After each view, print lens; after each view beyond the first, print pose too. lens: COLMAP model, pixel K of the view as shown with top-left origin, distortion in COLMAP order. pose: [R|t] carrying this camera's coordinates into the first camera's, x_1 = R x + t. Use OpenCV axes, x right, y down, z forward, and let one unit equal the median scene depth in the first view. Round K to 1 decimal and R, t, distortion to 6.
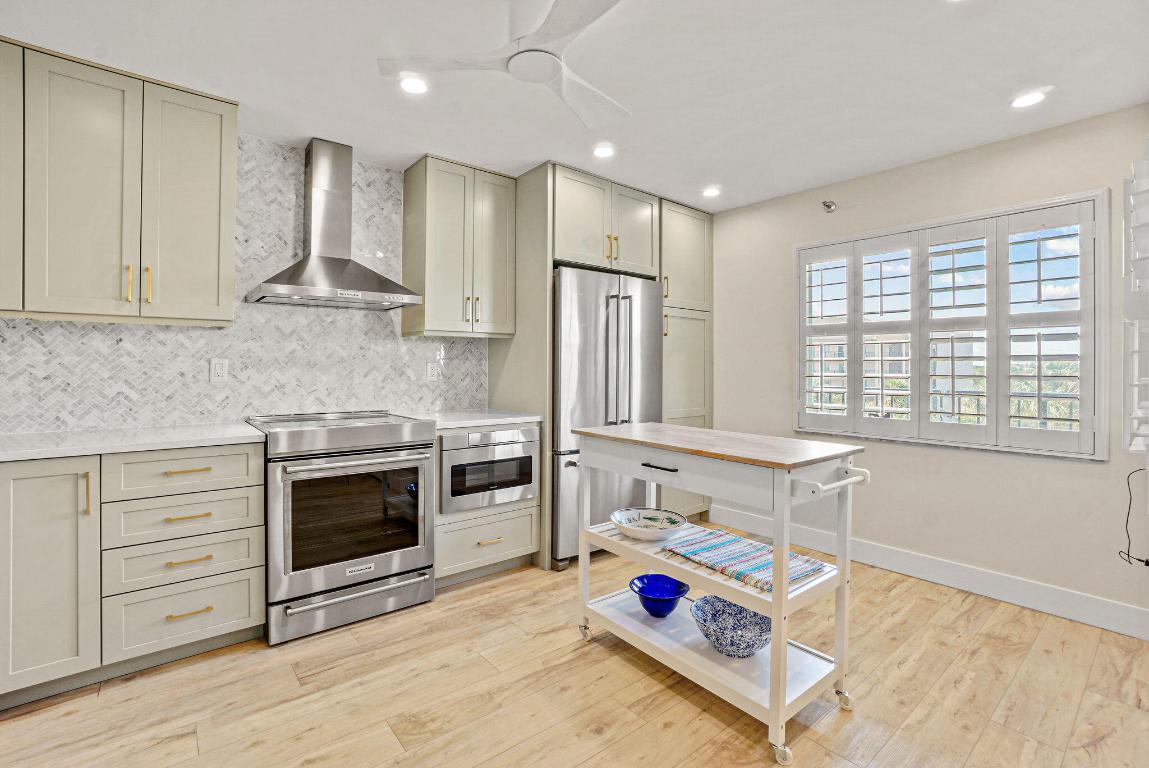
lens RADIAL K [[514.1, 0, 565.3], [0, 514.1, 365.6], [0, 0, 1]] dist [-0.063784, 0.023969]
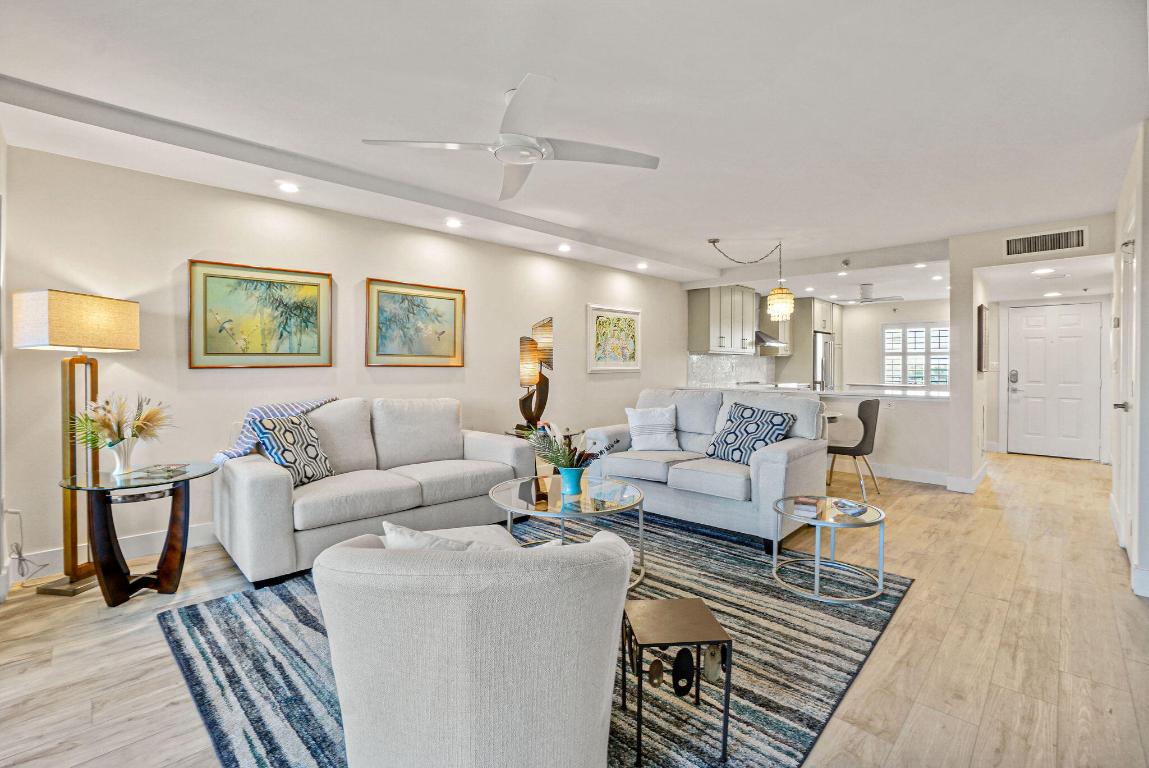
lens RADIAL K [[514.1, 0, 565.3], [0, 514.1, 365.6], [0, 0, 1]] dist [-0.063784, 0.023969]
pose [[0.995207, 0.003637, 0.097719, -1.892906], [-0.004120, 0.999980, 0.004747, -0.012117], [-0.097699, -0.005126, 0.995203, -1.932029]]
